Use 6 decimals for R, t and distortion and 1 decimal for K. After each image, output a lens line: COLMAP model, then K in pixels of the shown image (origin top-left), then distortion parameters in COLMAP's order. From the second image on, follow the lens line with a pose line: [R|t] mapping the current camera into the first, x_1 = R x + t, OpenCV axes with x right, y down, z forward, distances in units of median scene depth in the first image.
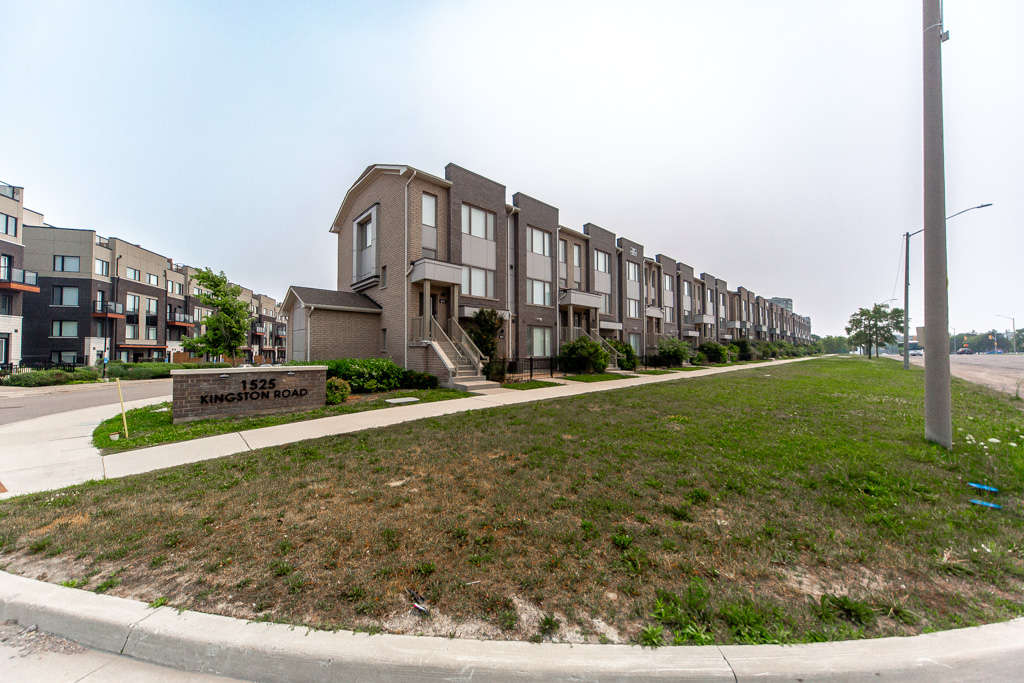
lens RADIAL K [[353.9, 0, 512.9], [0, 353.9, 319.3], [0, 0, 1]] dist [0.000867, 0.000063]
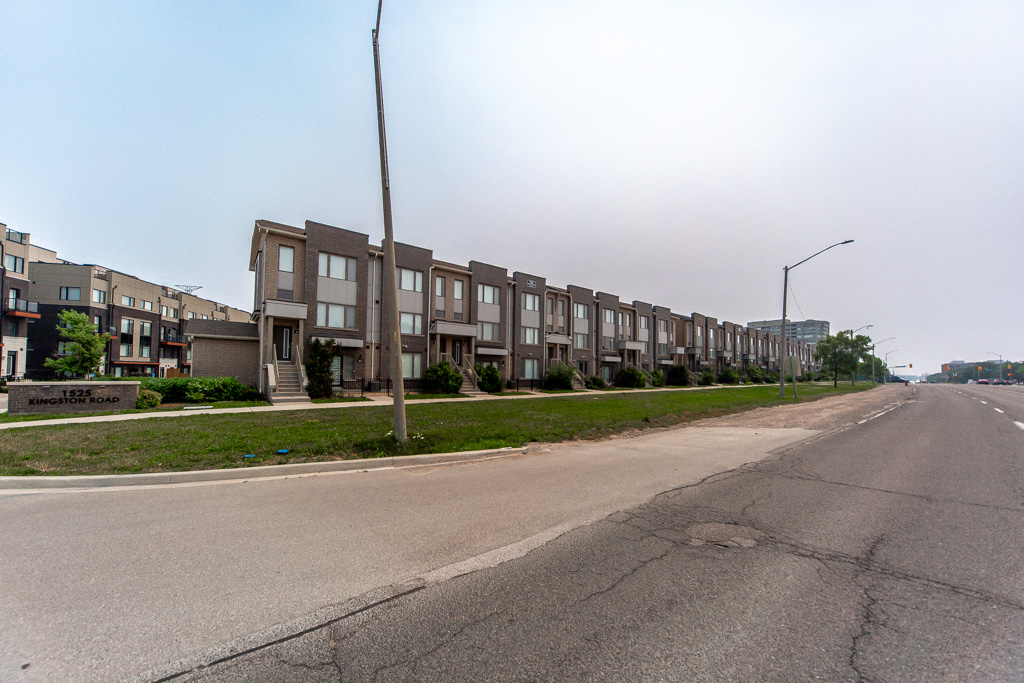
lens RADIAL K [[359.3, 0, 512.4], [0, 359.3, 338.5], [0, 0, 1]] dist [0.001261, -0.000046]
pose [[0.996934, 0.010648, -0.077521, 0.361689], [-0.010888, 0.999937, -0.002667, -0.018490], [0.077487, 0.003502, 0.996987, -0.109980]]
